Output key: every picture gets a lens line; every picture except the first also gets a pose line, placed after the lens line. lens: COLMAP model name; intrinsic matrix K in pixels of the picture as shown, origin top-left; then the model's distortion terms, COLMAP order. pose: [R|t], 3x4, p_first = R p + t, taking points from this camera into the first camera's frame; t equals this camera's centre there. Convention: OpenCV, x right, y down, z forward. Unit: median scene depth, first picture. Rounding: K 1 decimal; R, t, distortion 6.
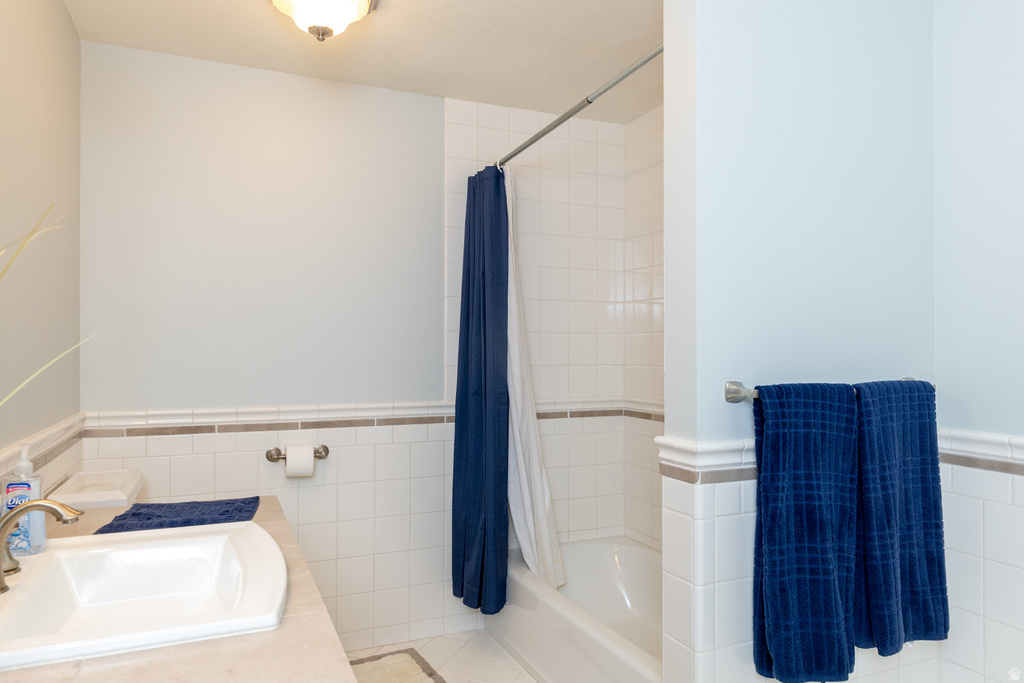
lens RADIAL K [[695.8, 0, 512.0], [0, 695.8, 341.5], [0, 0, 1]] dist [0.006487, 0.000606]
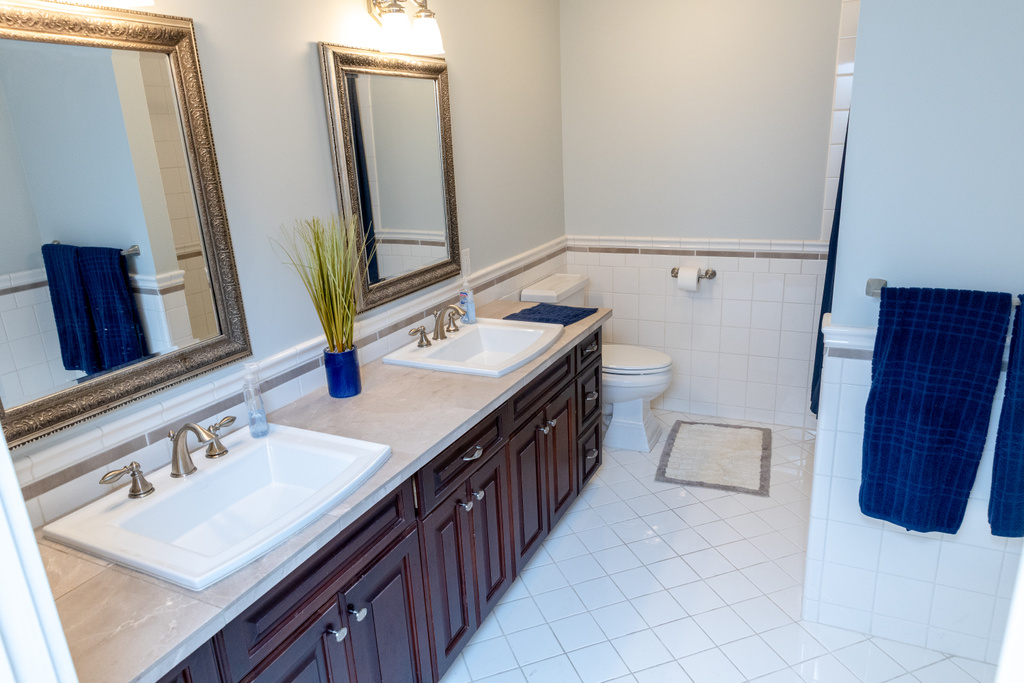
lens RADIAL K [[697.4, 0, 516.9], [0, 697.4, 306.3], [0, 0, 1]] dist [0.007625, -0.005113]
pose [[0.653549, 0.155184, -0.740804, 0.503480], [0.056422, 0.966044, 0.252143, -0.144856], [0.754778, -0.206585, 0.622602, -0.129934]]
